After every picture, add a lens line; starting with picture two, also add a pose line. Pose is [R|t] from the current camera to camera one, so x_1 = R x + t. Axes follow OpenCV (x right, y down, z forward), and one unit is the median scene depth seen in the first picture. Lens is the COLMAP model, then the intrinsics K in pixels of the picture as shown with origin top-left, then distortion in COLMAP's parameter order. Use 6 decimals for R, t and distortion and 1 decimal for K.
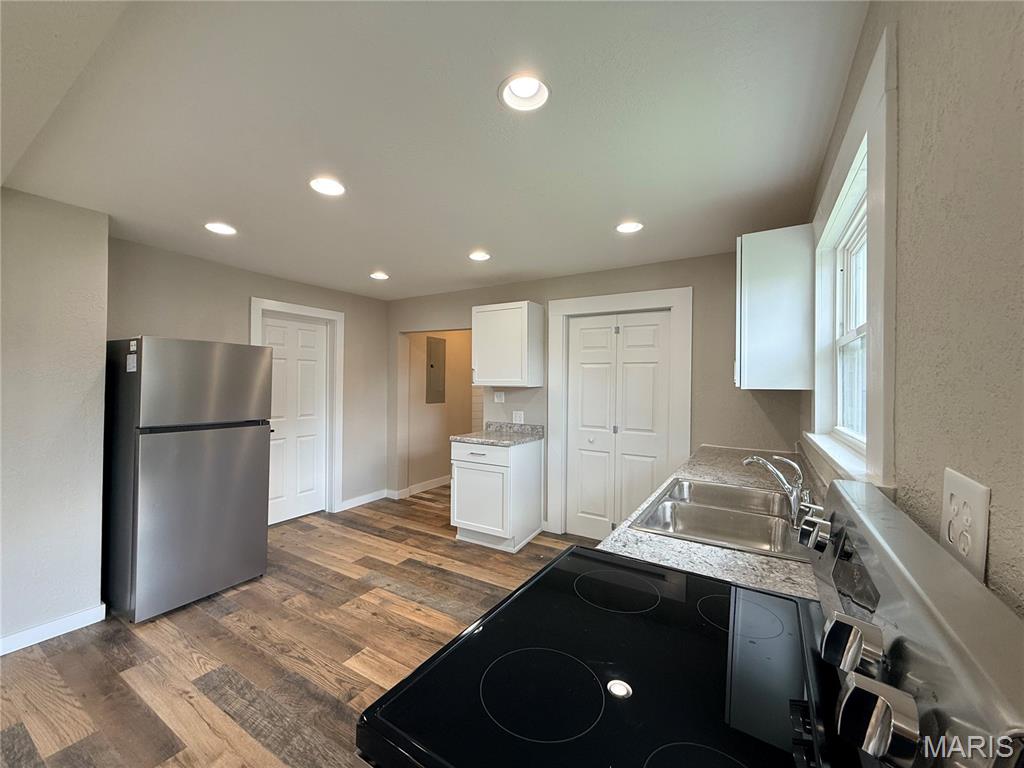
lens RADIAL K [[407.8, 0, 508.3], [0, 407.8, 384.1], [0, 0, 1]] dist [-0.000199, 0.000642]
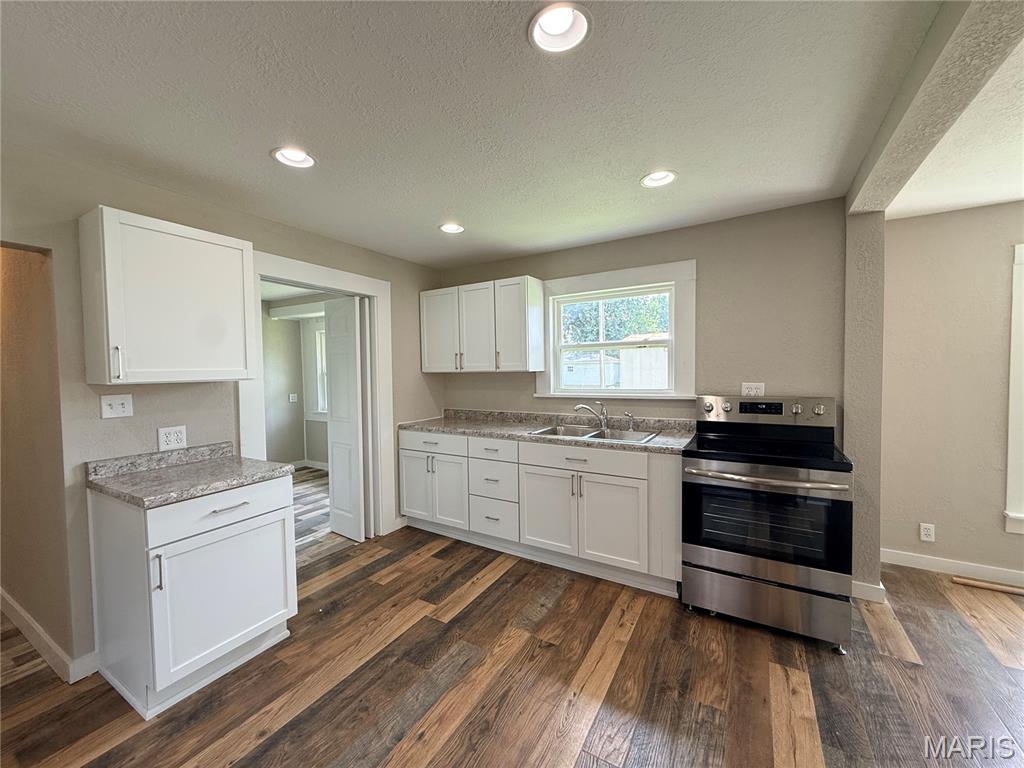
lens RADIAL K [[407.8, 0, 508.3], [0, 407.8, 384.1], [0, 0, 1]] dist [-0.000199, 0.000642]
pose [[-0.009573, -0.047348, 0.998833, -0.653511], [0.020591, 0.998657, 0.047537, -0.009662], [-0.999742, 0.021022, -0.008586, 0.685639]]
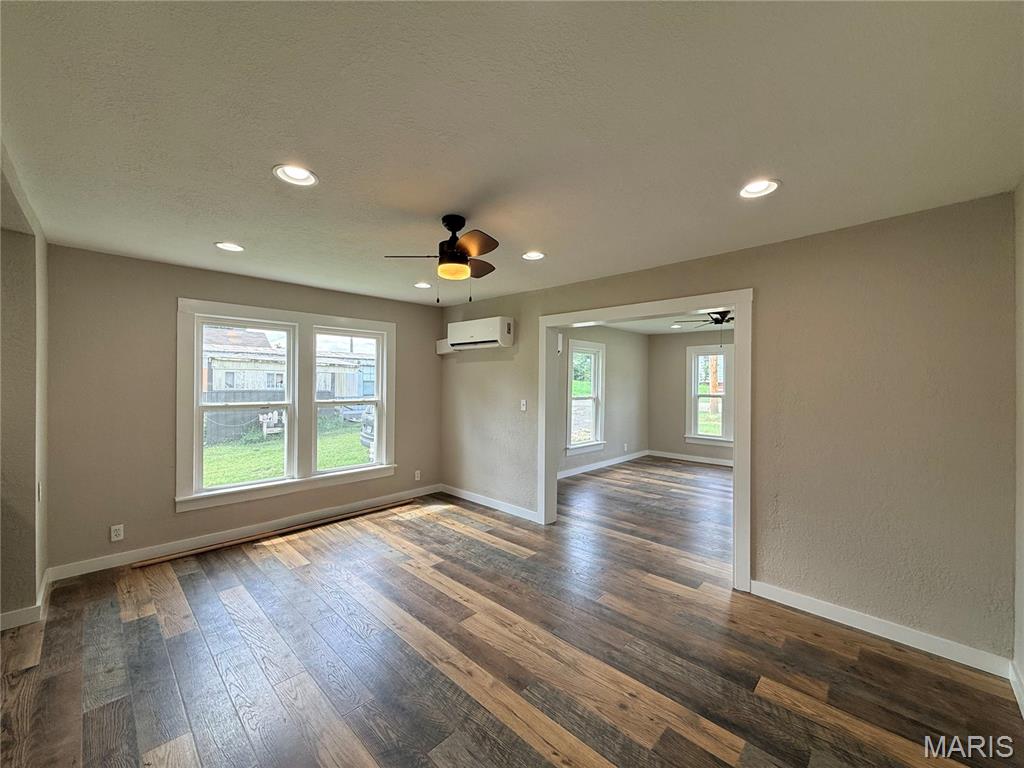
lens RADIAL K [[407.8, 0, 508.3], [0, 407.8, 384.1], [0, 0, 1]] dist [-0.000199, 0.000642]
pose [[-0.975277, -0.017015, 0.220330, -0.937142], [-0.015227, 0.999836, 0.009815, -0.018231], [-0.220460, 0.006218, -0.975376, 0.546232]]
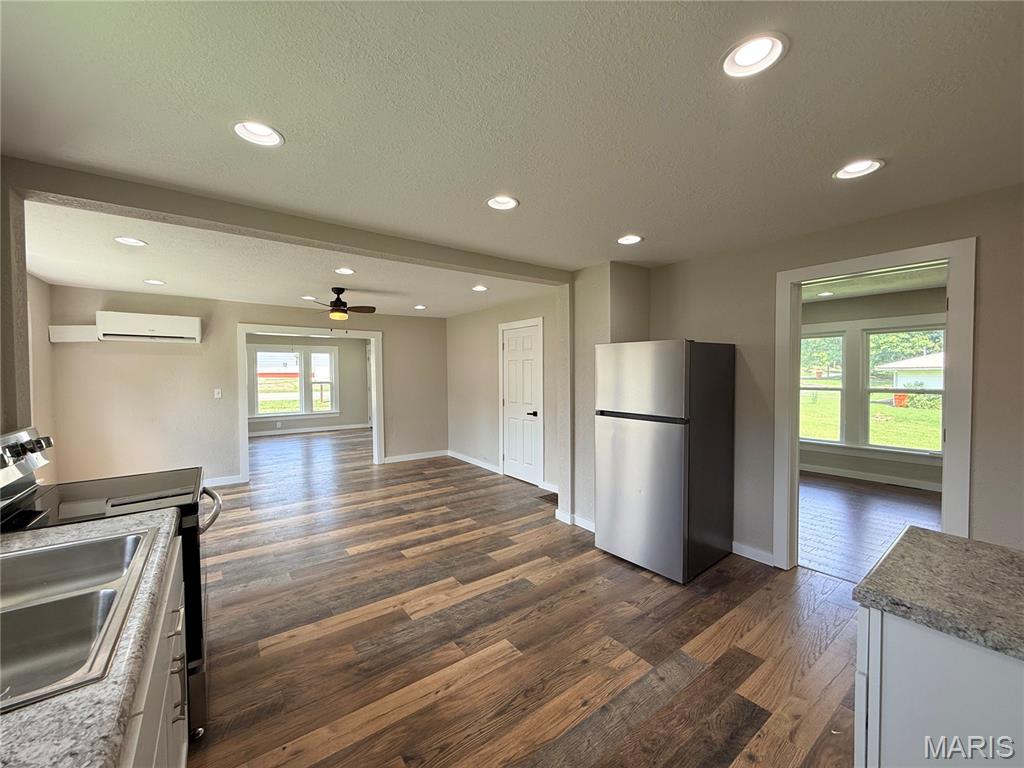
lens RADIAL K [[407.8, 0, 508.3], [0, 407.8, 384.1], [0, 0, 1]] dist [-0.000199, 0.000642]
pose [[-0.374856, 0.018255, -0.926903, 0.373395], [-0.000647, 0.999801, 0.019952, -0.006891], [0.927083, 0.008078, -0.374770, 0.905626]]
